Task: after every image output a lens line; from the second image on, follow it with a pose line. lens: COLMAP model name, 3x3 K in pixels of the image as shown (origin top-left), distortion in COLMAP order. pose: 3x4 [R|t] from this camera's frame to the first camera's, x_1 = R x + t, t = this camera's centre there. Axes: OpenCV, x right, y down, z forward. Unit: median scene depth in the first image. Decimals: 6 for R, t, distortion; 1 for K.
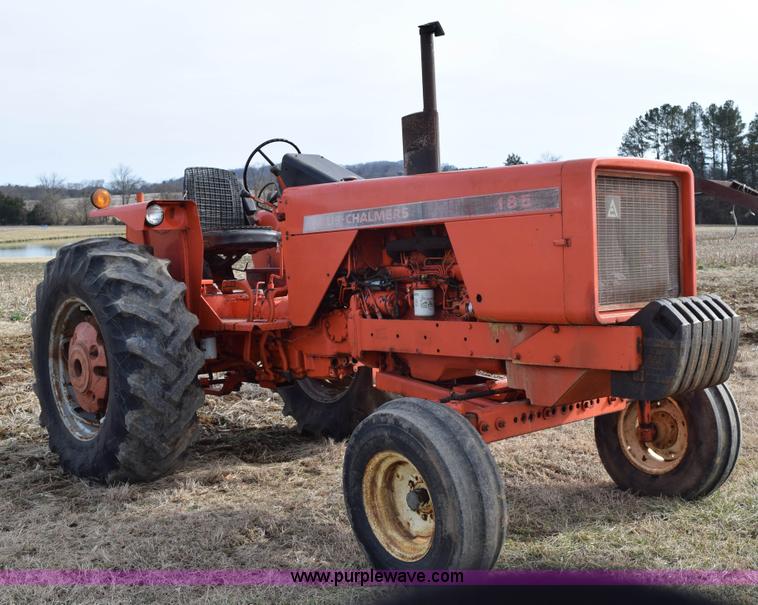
lens RADIAL K [[986.1, 0, 379.0], [0, 986.1, 302.5], [0, 0, 1]] dist [-0.016589, -0.019660]
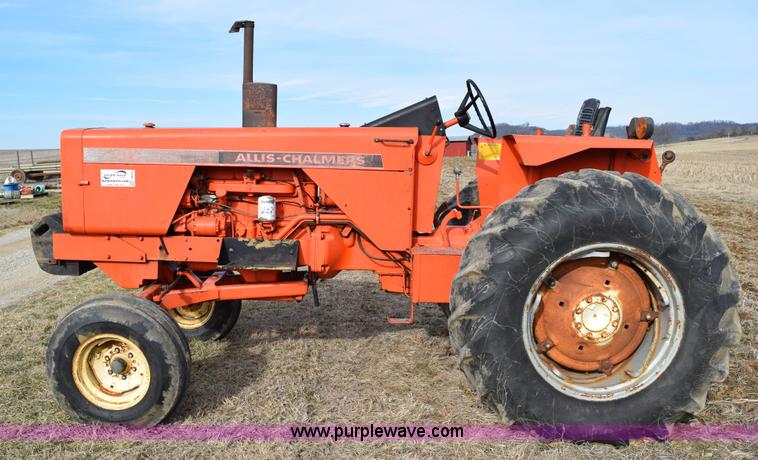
lens RADIAL K [[696.5, 0, 362.4], [0, 696.5, 261.4], [0, 0, 1]] dist [-0.067595, -0.001182]
pose [[-0.676514, 0.139712, -0.723056, 0.768950], [-0.034641, 0.974715, 0.220750, -0.187999], [0.735615, 0.174388, -0.654568, 1.997486]]
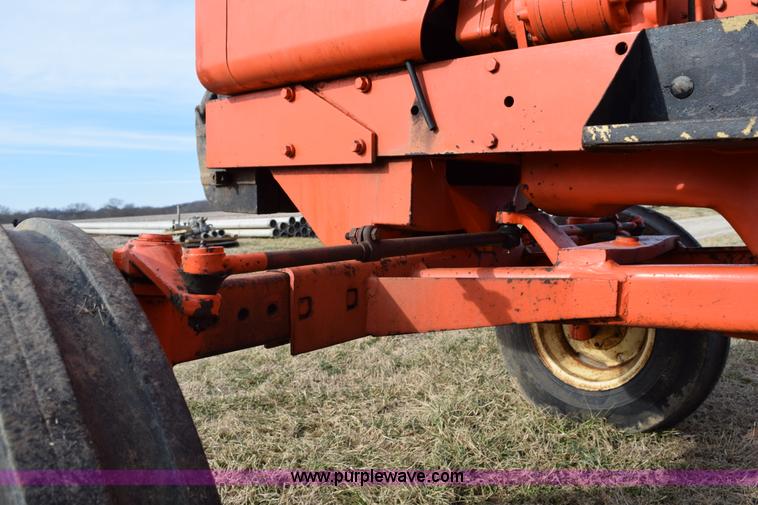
lens RADIAL K [[593.0, 0, 379.0], [0, 593.0, 252.5], [0, 0, 1]] dist [-0.082003, 0.003285]
pose [[-0.995862, 0.040760, -0.081222, 0.261367], [0.027283, 0.986640, 0.160614, 0.049462], [0.086683, 0.157733, -0.983670, 1.349933]]
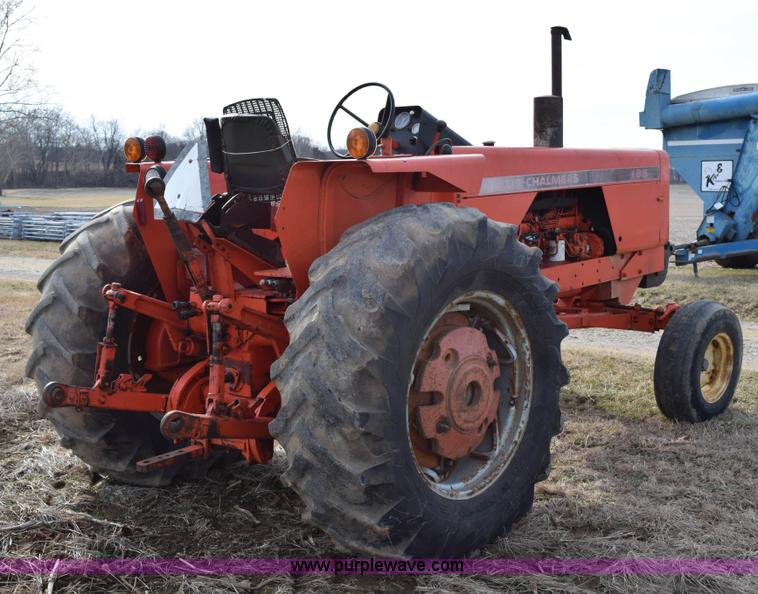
lens RADIAL K [[1019.6, 0, 379.0], [0, 1019.6, 297.0], [0, 0, 1]] dist [-0.030467, -0.021675]
pose [[-0.132701, -0.098360, 0.986264, -1.336702], [0.080245, 0.990731, 0.109602, -0.112462], [-0.987902, 0.093687, -0.123578, 1.546321]]
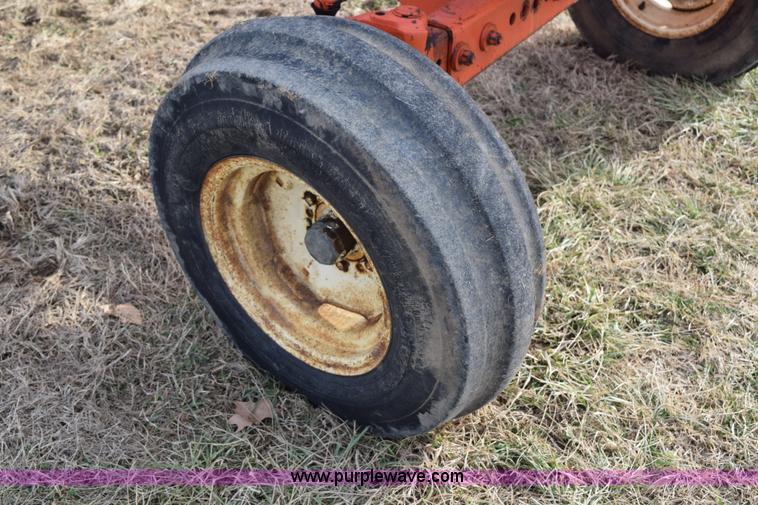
lens RADIAL K [[939.4, 0, 379.0], [0, 939.4, 252.5], [0, 0, 1]] dist [-0.024303, -0.035379]
pose [[0.972917, -0.101711, 0.207573, -0.026659], [-0.029759, 0.835403, 0.548831, -0.030244], [-0.229230, -0.540145, 0.809752, 0.588257]]
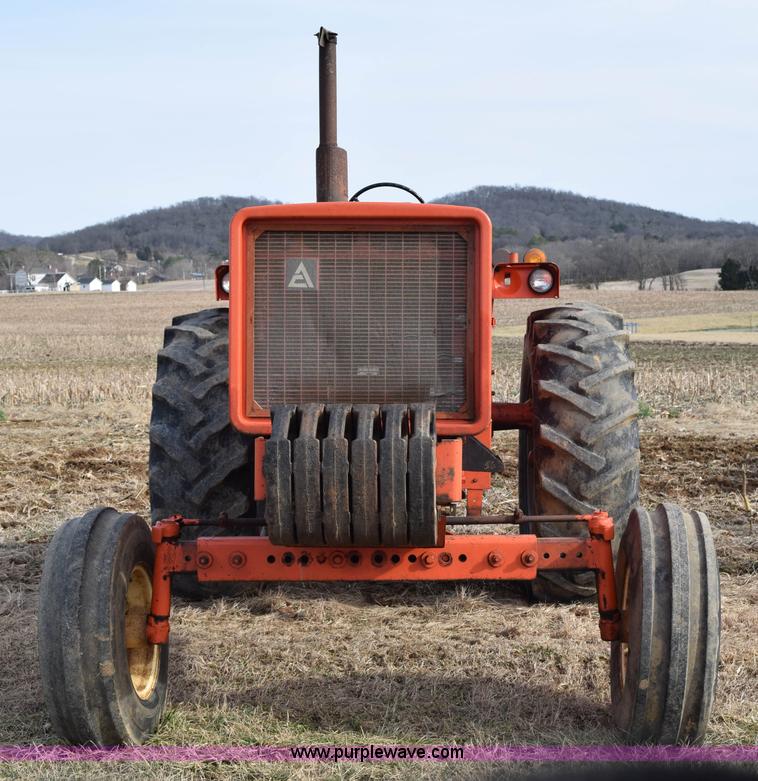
lens RADIAL K [[1428.9, 0, 379.0], [0, 1428.9, 390.5], [0, 0, 1]] dist [-0.021087, -0.193067]
pose [[0.726352, 0.050601, -0.685457, 0.922642], [-0.058195, 0.998233, 0.012023, -0.025575], [0.684854, 0.031157, 0.728014, 0.263121]]
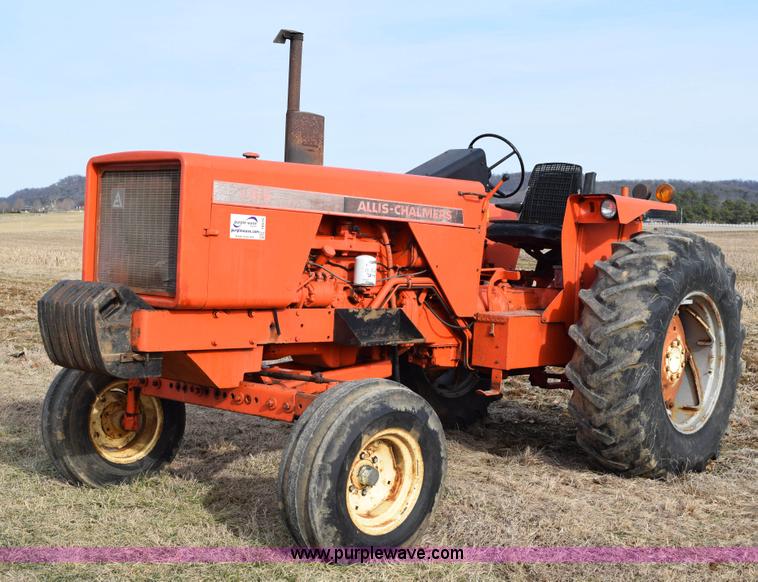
lens RADIAL K [[1030.4, 0, 379.0], [0, 1030.4, 291.0], [0, 0, 1]] dist [-0.031408, -0.042717]
pose [[0.104224, 0.075434, -0.991689, 1.324394], [-0.094742, 0.993338, 0.065603, -0.089834], [0.990031, 0.087117, 0.110676, 1.086733]]
